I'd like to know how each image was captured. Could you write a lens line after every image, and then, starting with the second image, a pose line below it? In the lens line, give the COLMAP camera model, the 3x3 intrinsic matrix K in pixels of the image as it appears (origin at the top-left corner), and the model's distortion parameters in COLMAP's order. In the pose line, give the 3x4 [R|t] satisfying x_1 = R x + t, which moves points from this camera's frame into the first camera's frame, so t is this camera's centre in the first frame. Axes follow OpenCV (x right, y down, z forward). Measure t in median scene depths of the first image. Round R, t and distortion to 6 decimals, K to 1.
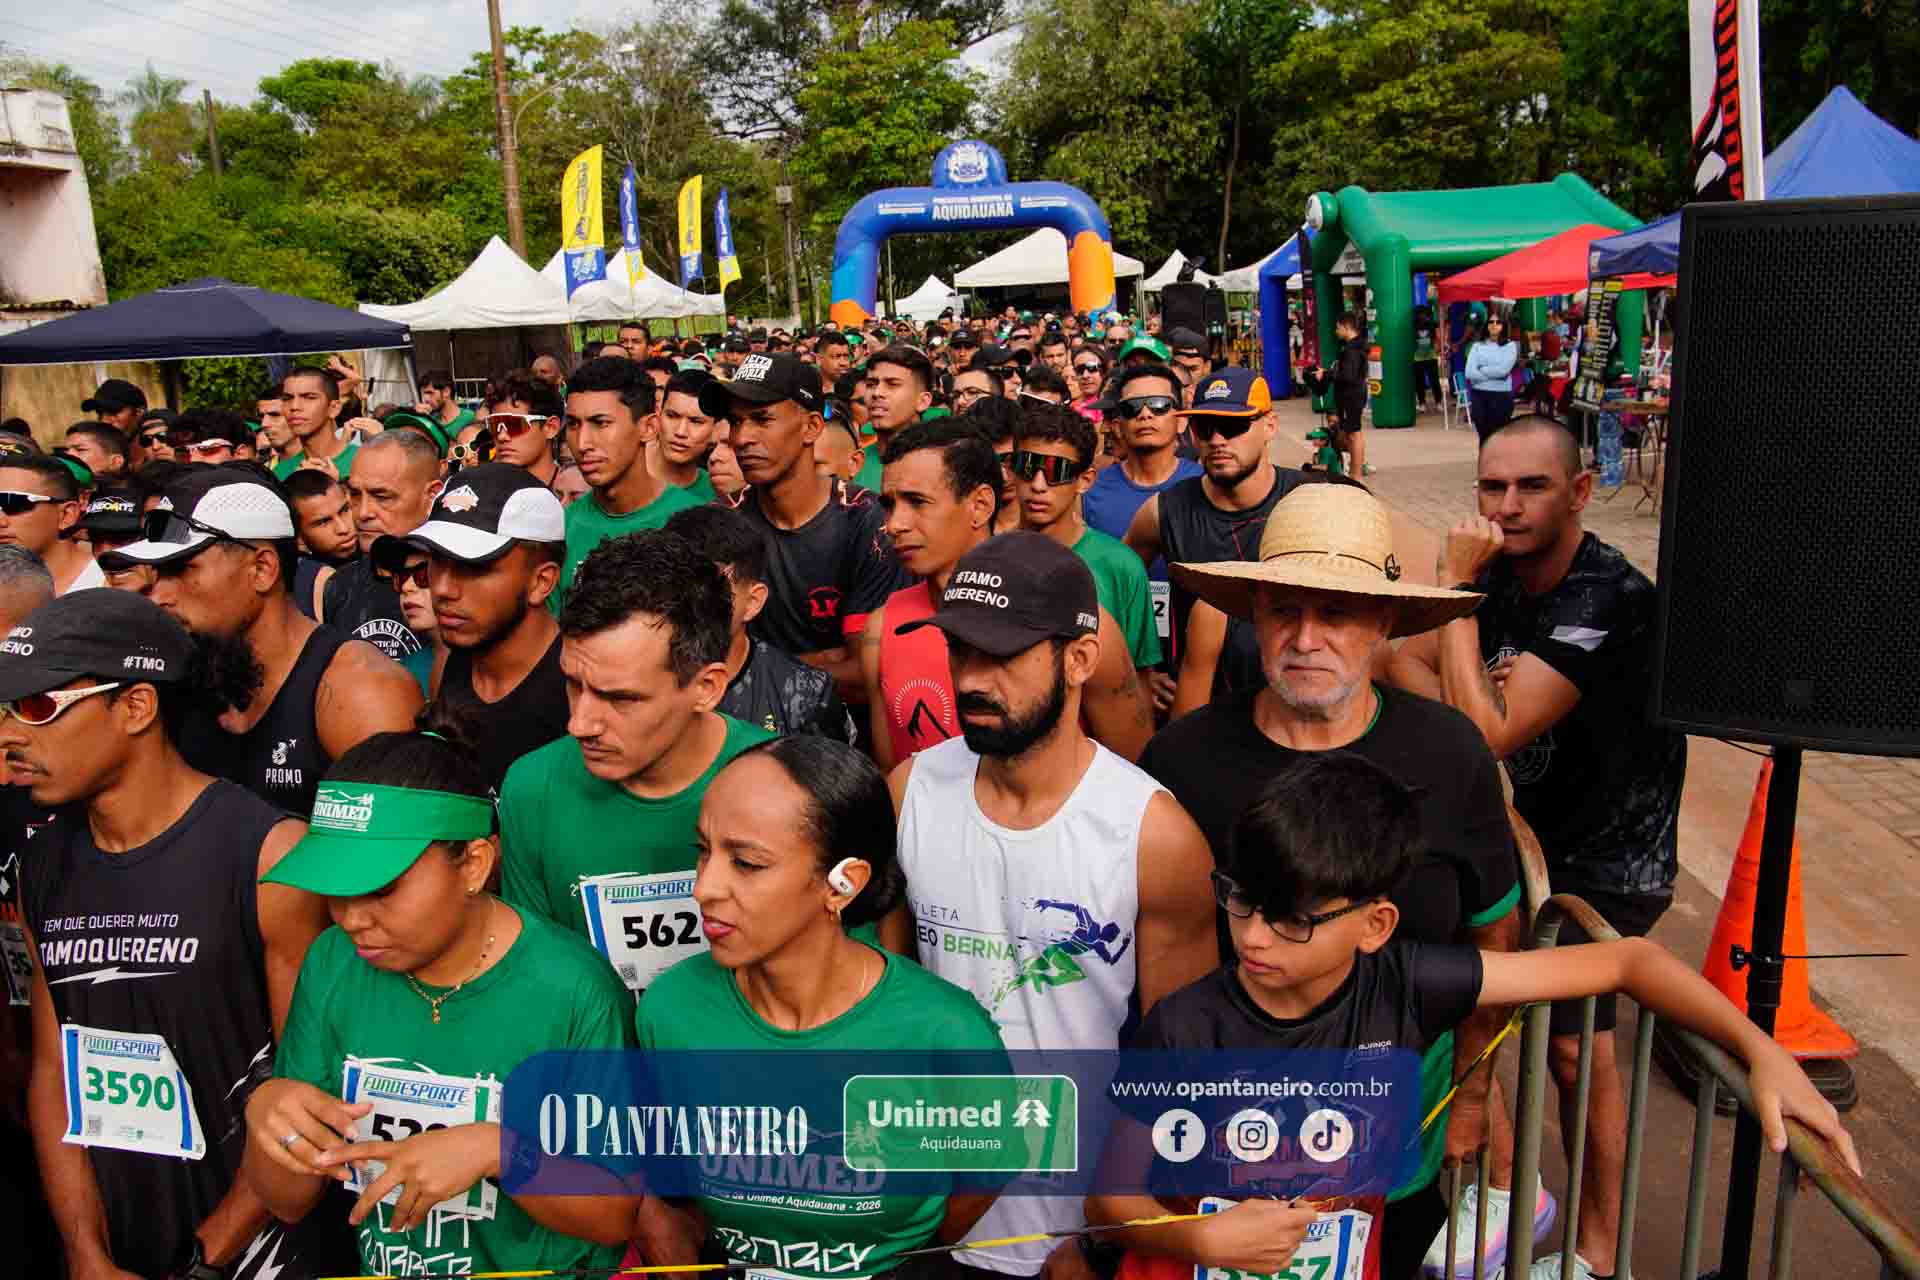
lens RADIAL K [[1447.1, 0, 960.0], [0, 1447.1, 640.0], [0, 0, 1]] dist [-0.135978, 0.103973]
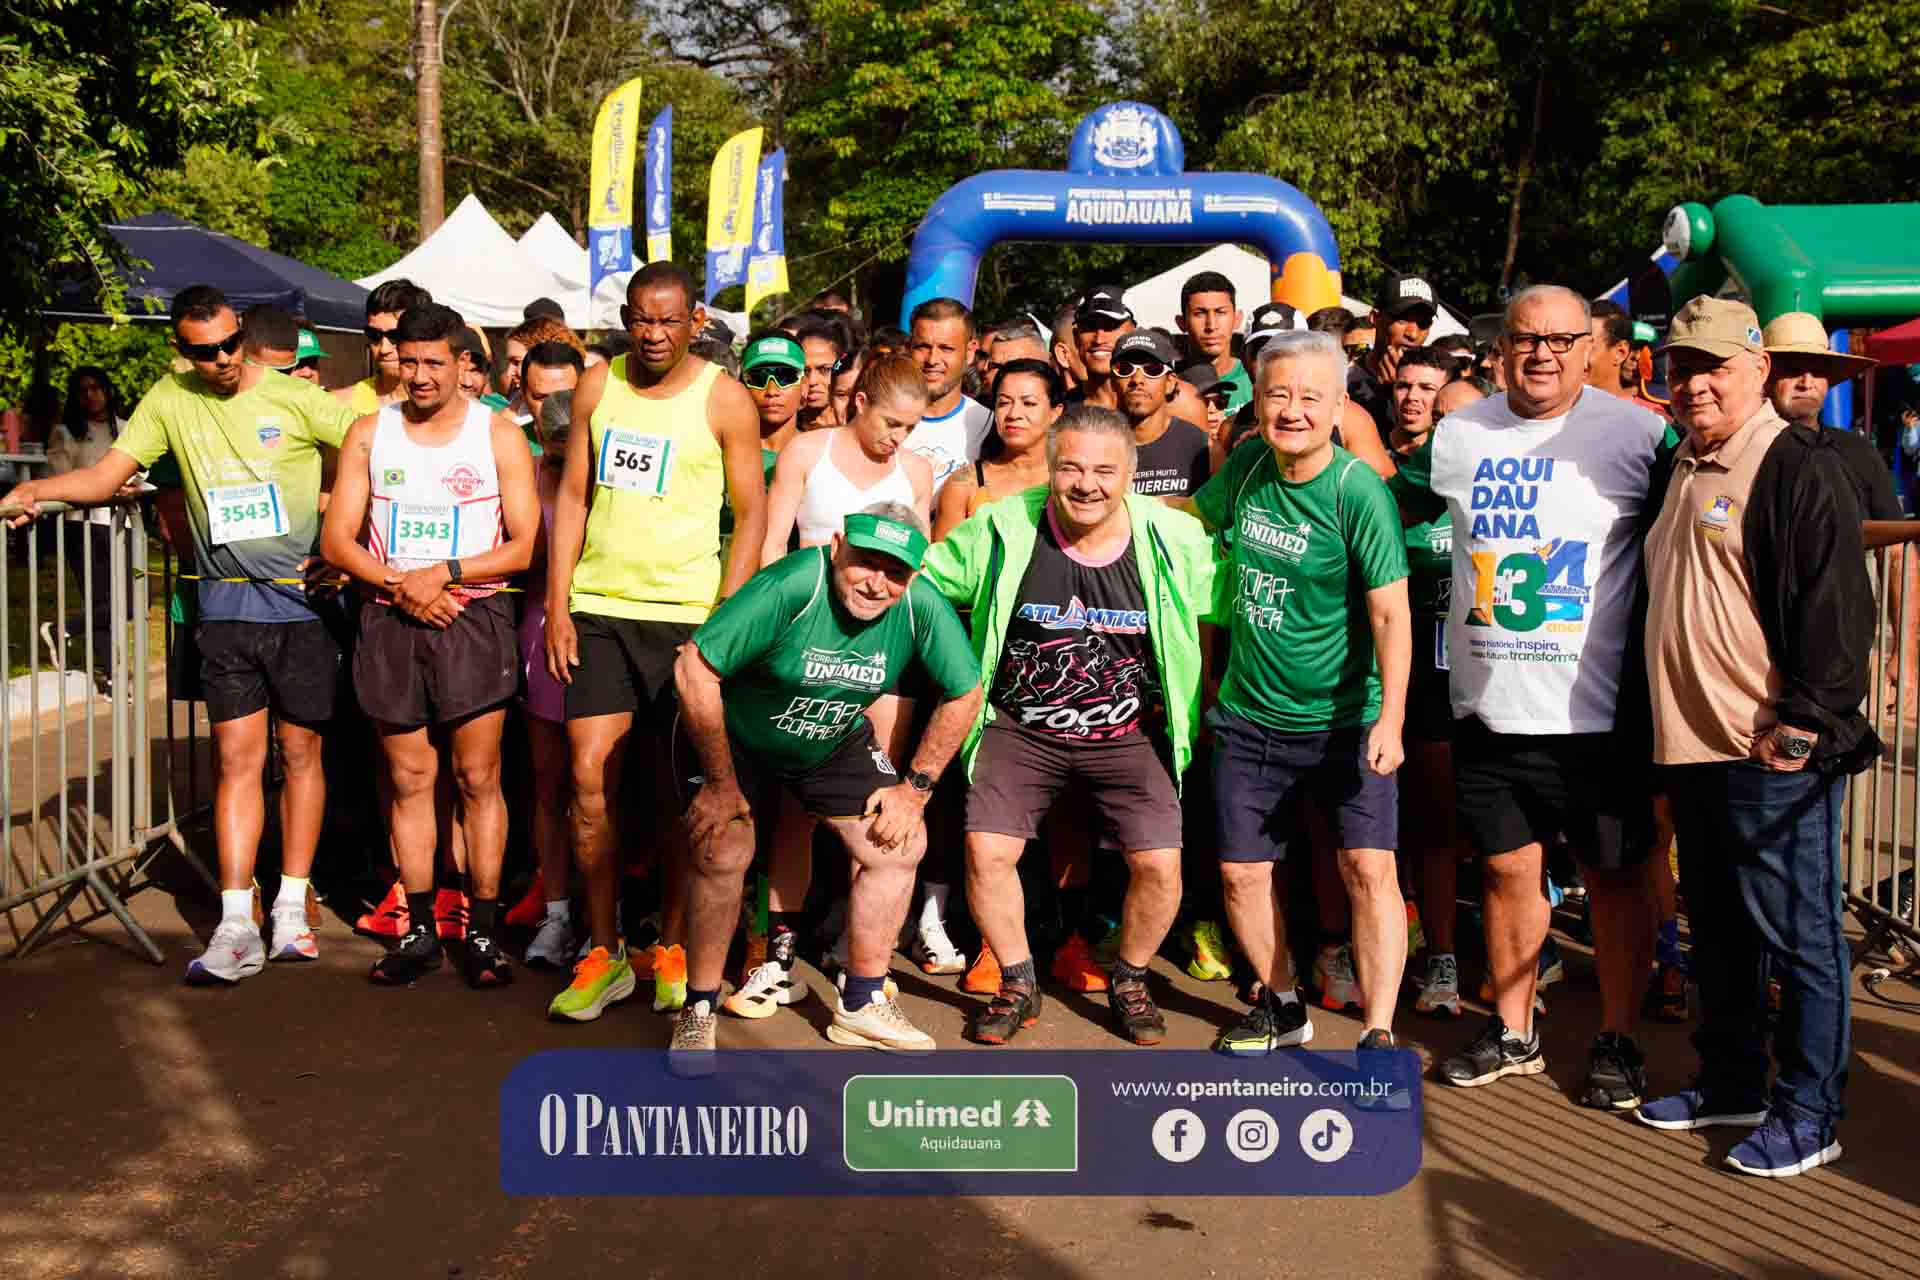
lens RADIAL K [[2619.7, 0, 940.0], [0, 2619.7, 639.3], [0, 0, 1]] dist [0.106644, 0.453635]
pose [[0.997974, 0.061960, -0.014436, -0.034317], [-0.063314, 0.989475, -0.130114, 0.037065], [0.006222, 0.130764, 0.991394, -0.111135]]
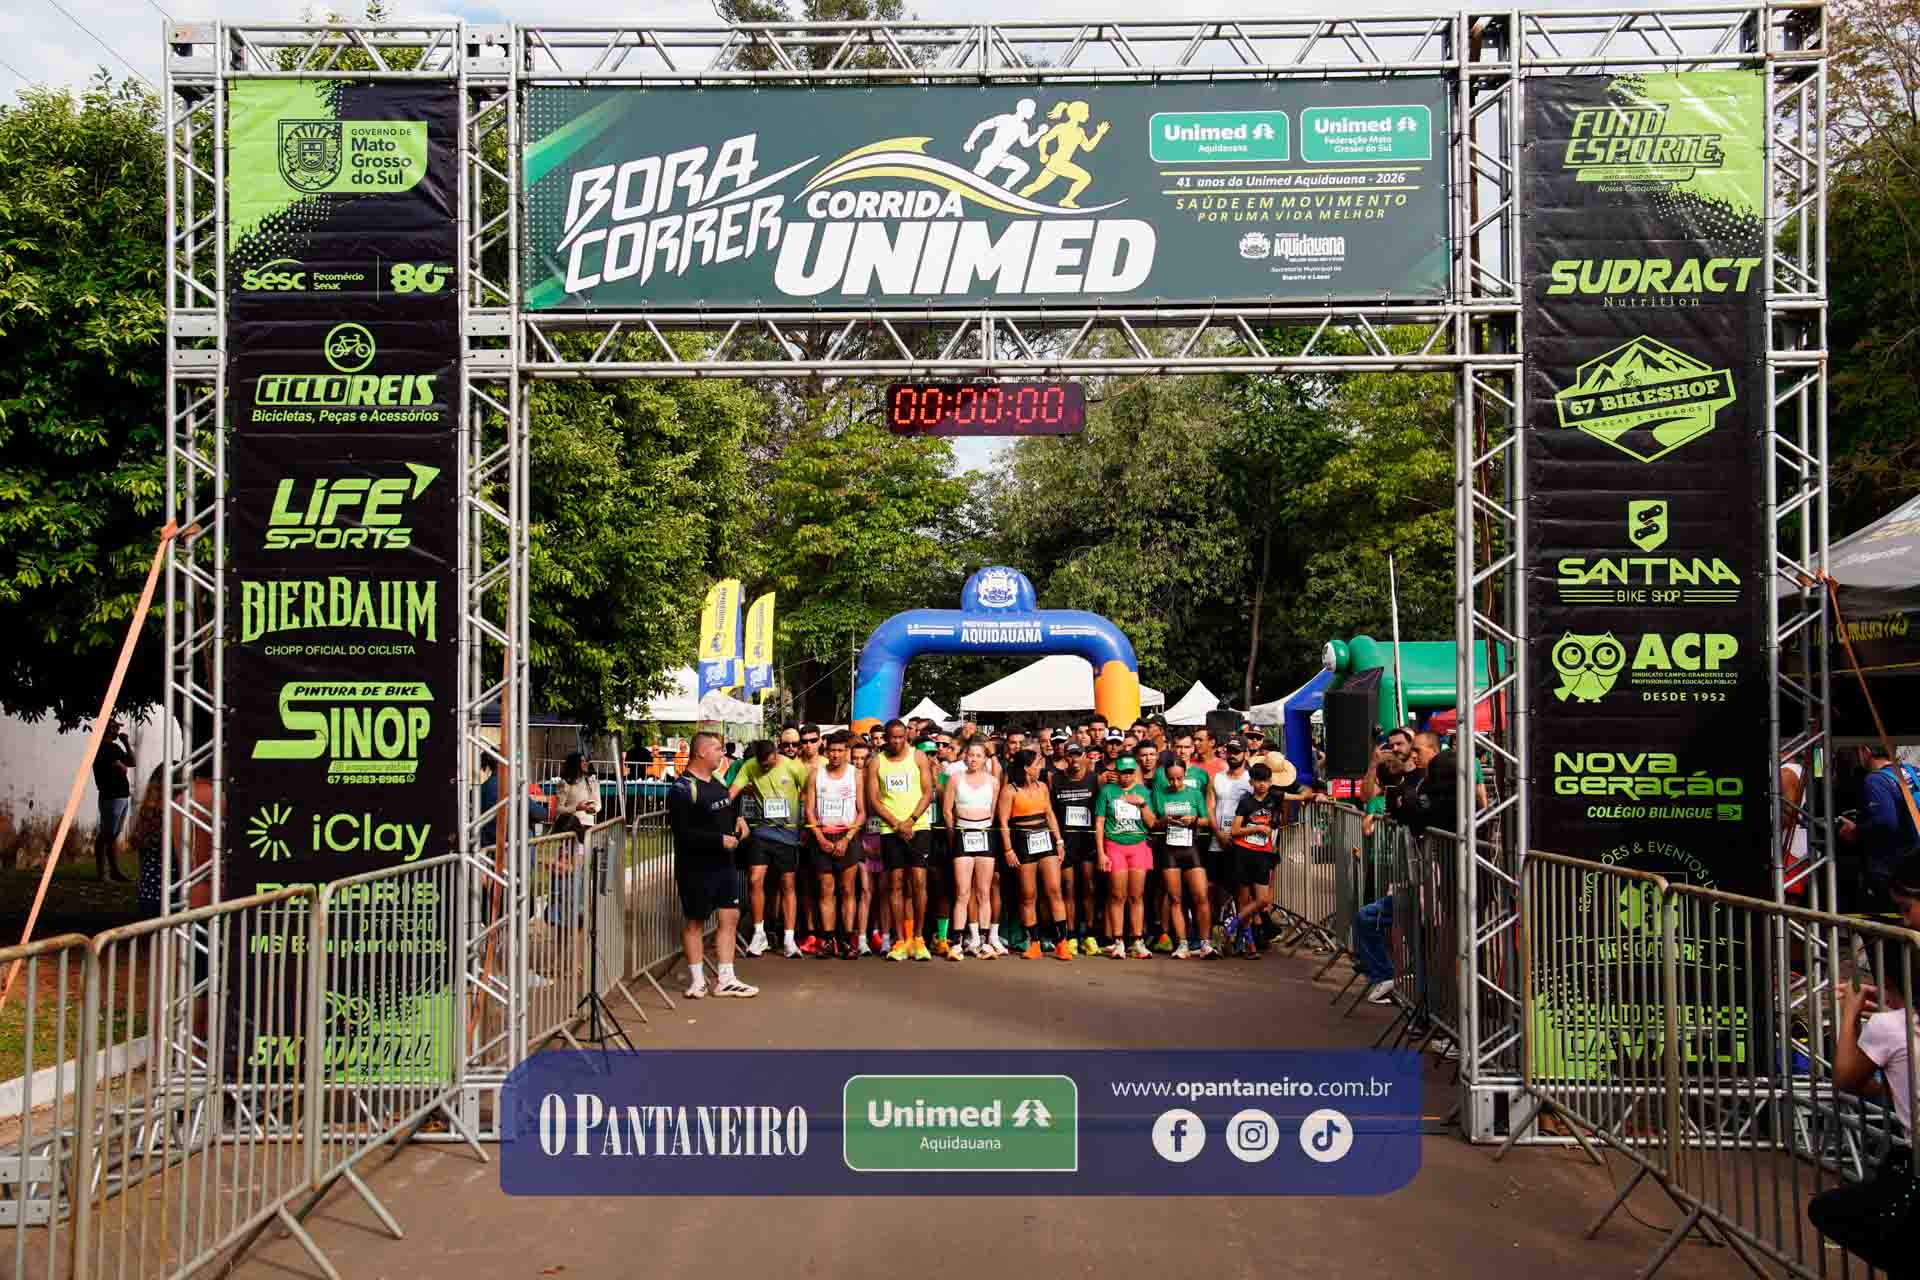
lens RADIAL K [[2184.4, 0, 960.0], [0, 2184.4, 640.0], [0, 0, 1]] dist [0.008703, 0.002774]
pose [[0.997887, 0.047675, 0.044136, -0.063505], [-0.033823, 0.961246, -0.273608, 0.088997], [-0.055470, 0.271537, 0.960828, -0.339107]]
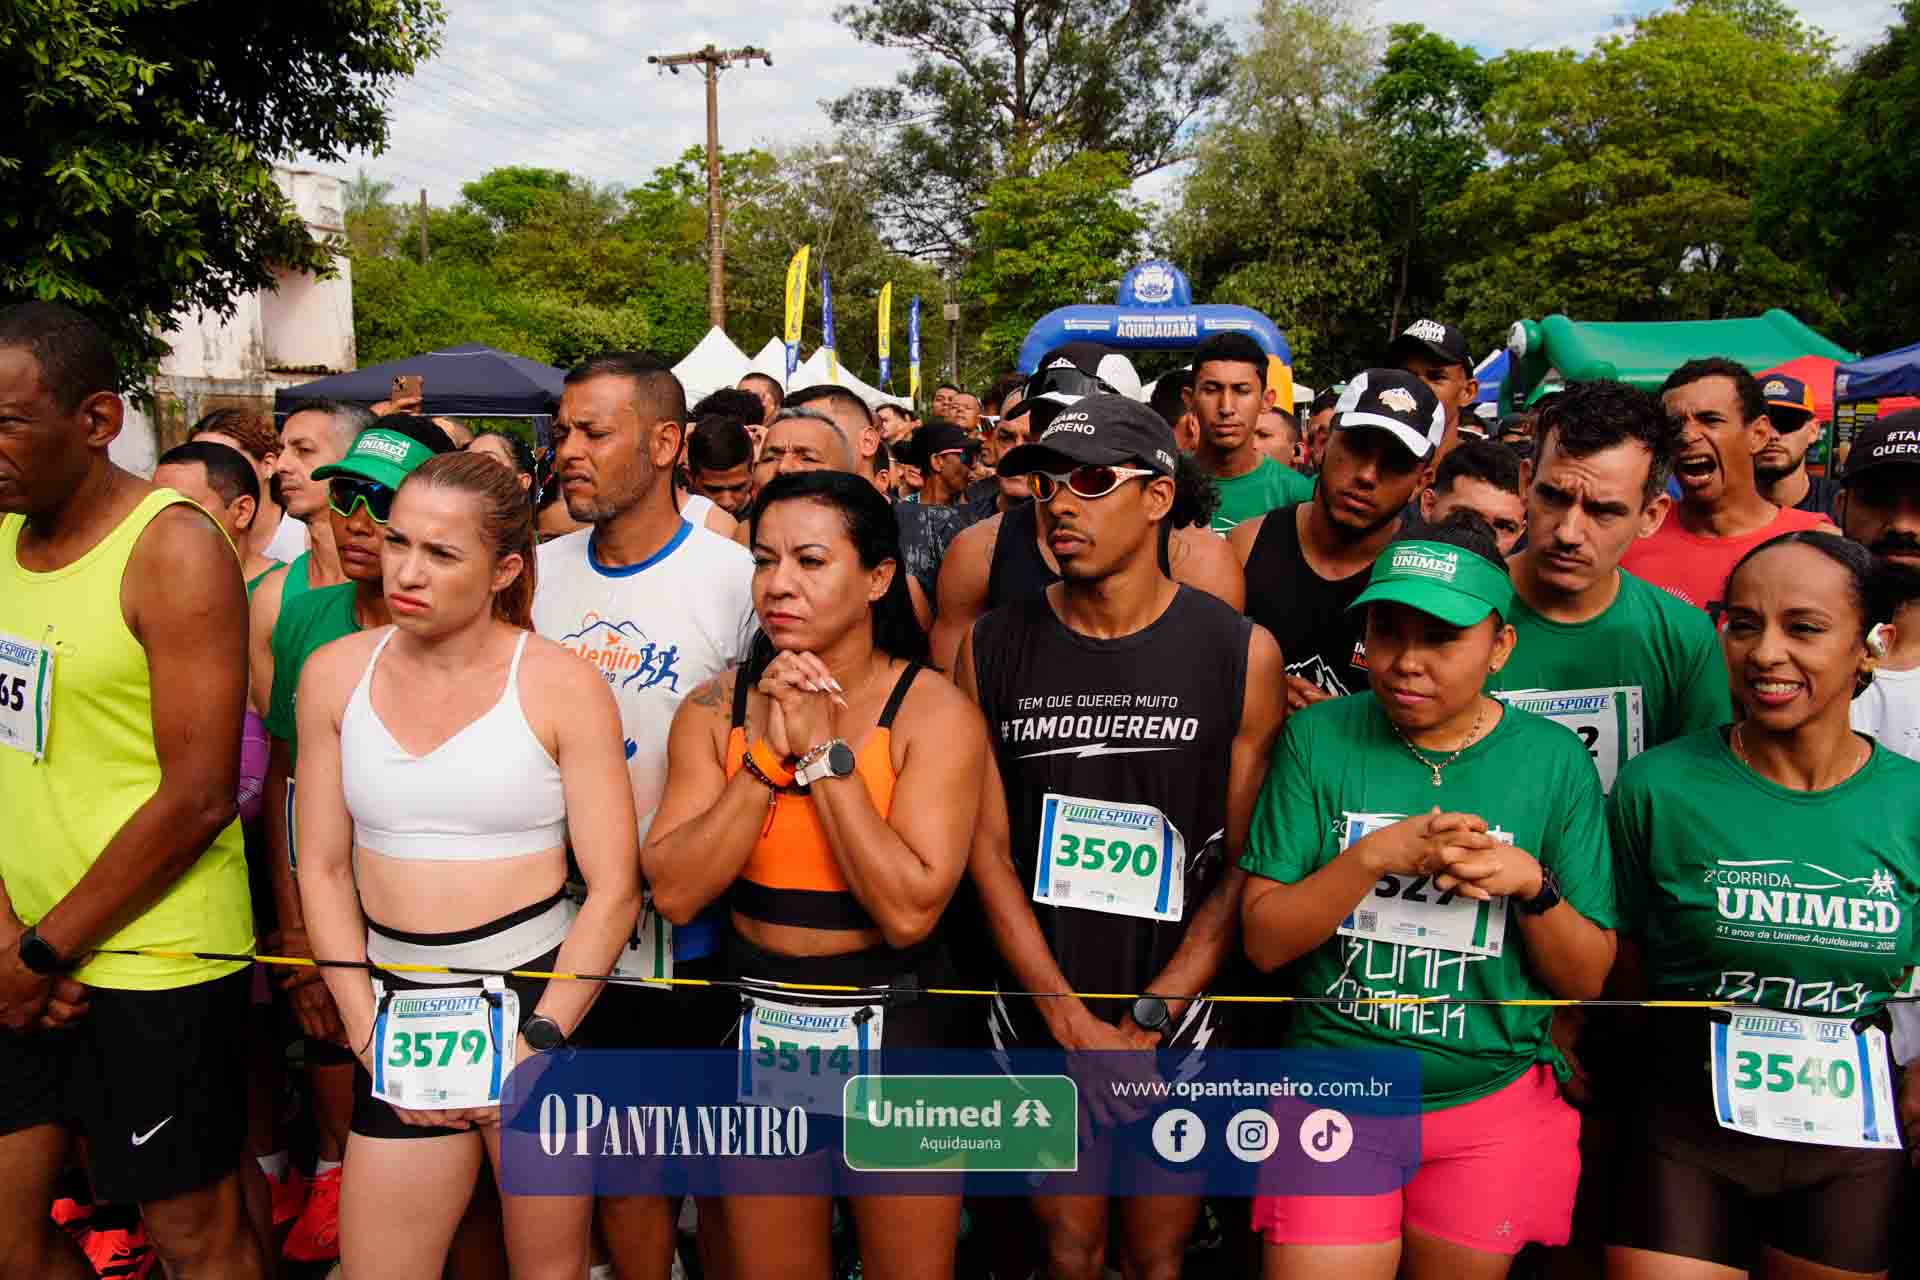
lens RADIAL K [[1447.1, 0, 960.0], [0, 1447.1, 640.0], [0, 0, 1]] dist [-0.135978, 0.103973]
pose [[0.994885, 0.055567, -0.084354, -0.023364], [-0.062537, 0.994638, -0.082371, 0.009508], [0.079325, 0.087225, 0.993025, -0.005744]]
